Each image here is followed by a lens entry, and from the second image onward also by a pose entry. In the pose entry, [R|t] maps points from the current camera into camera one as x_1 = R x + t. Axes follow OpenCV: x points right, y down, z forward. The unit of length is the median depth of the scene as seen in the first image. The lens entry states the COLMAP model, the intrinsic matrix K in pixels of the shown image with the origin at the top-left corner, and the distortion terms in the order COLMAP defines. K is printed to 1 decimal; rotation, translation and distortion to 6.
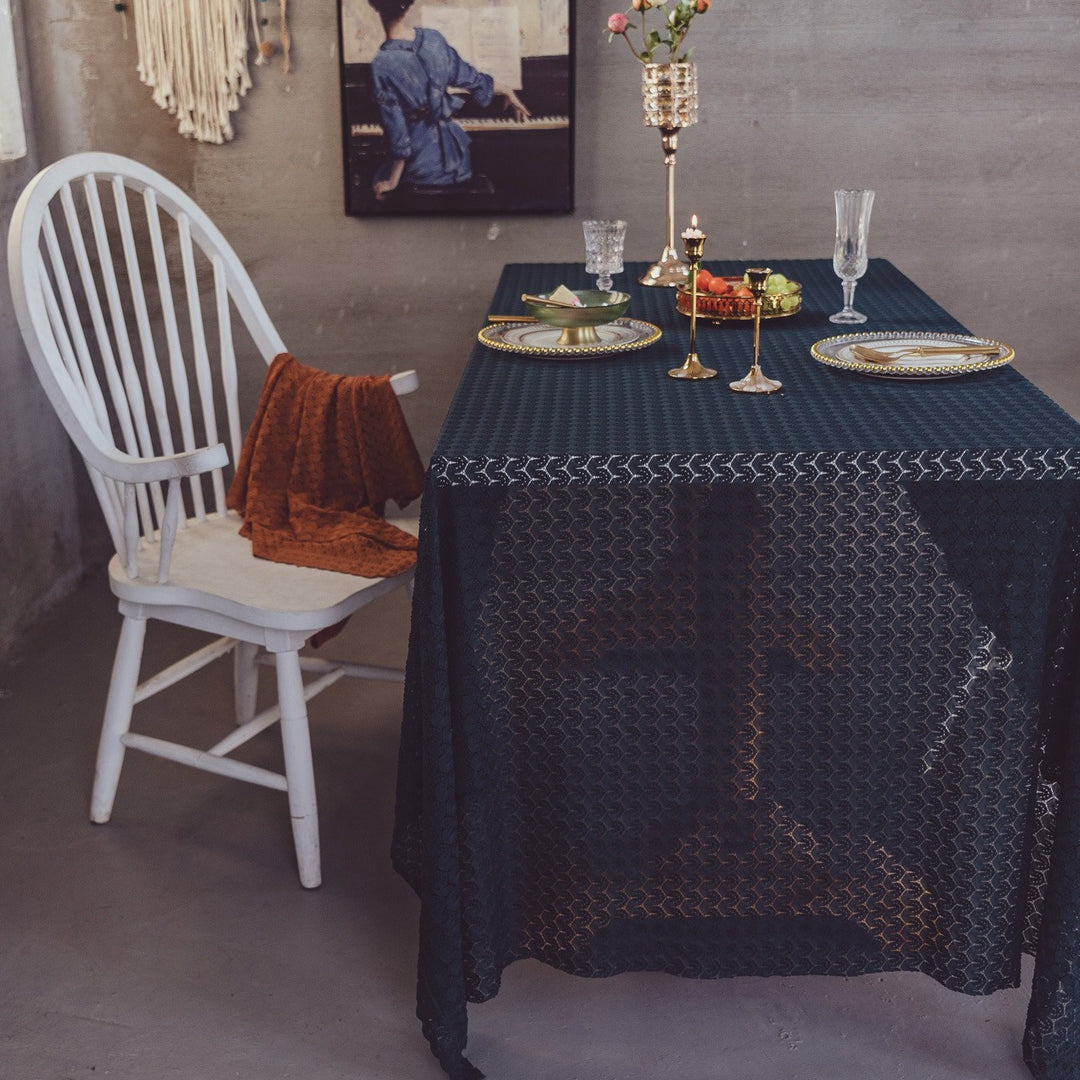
lens RADIAL K [[1639.6, 0, 524.1], [0, 1639.6, 565.1], [0, 0, 1]] dist [-0.003095, 0.021946]
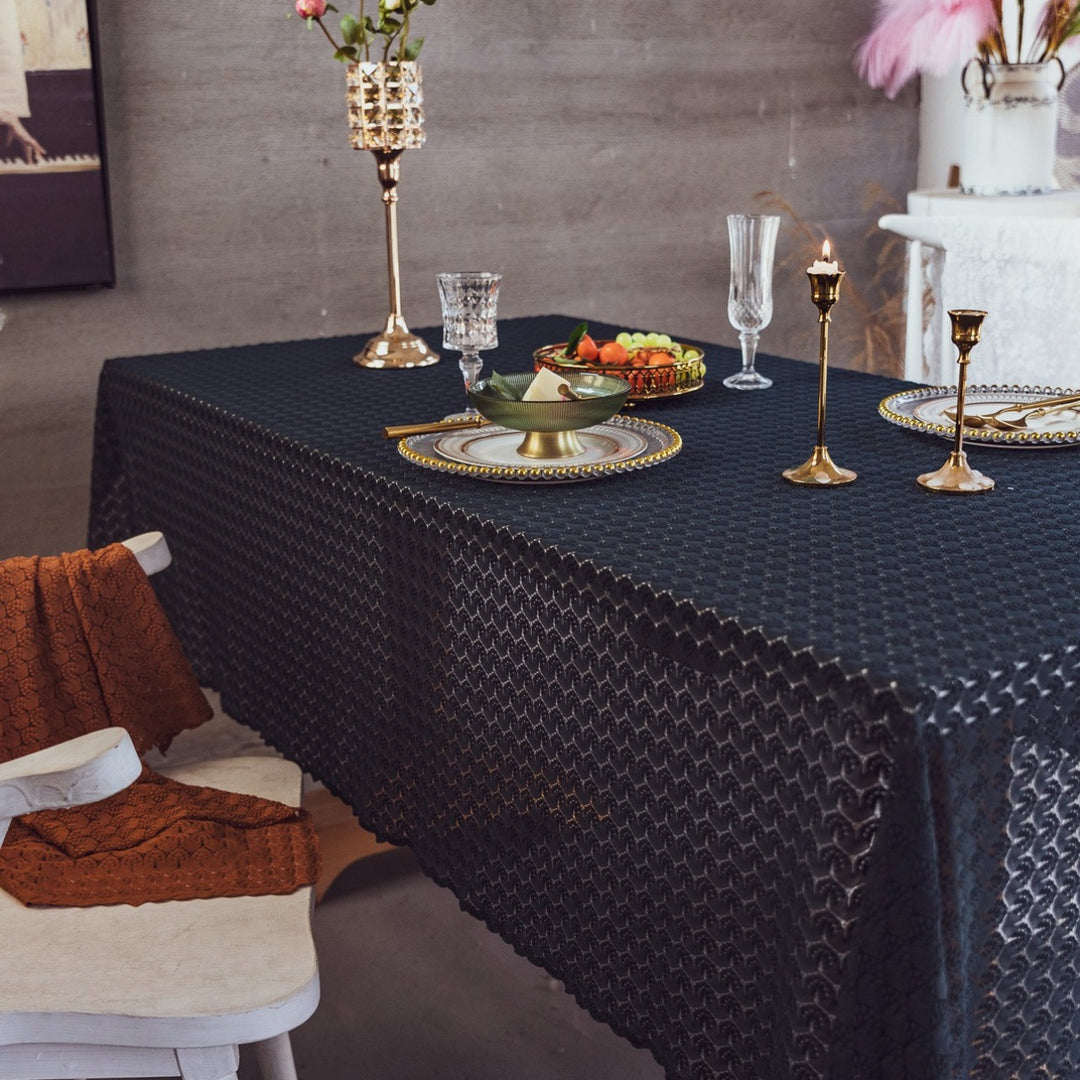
lens RADIAL K [[1549.8, 0, 541.7], [0, 1549.8, 539.9], [0, 0, 1]] dist [-0.011781, 0.033482]
pose [[0.814432, -0.148058, 0.561051, -0.221805], [0.179816, 0.983699, -0.001432, -0.070457], [-0.551694, 0.102052, 0.827780, 0.344643]]
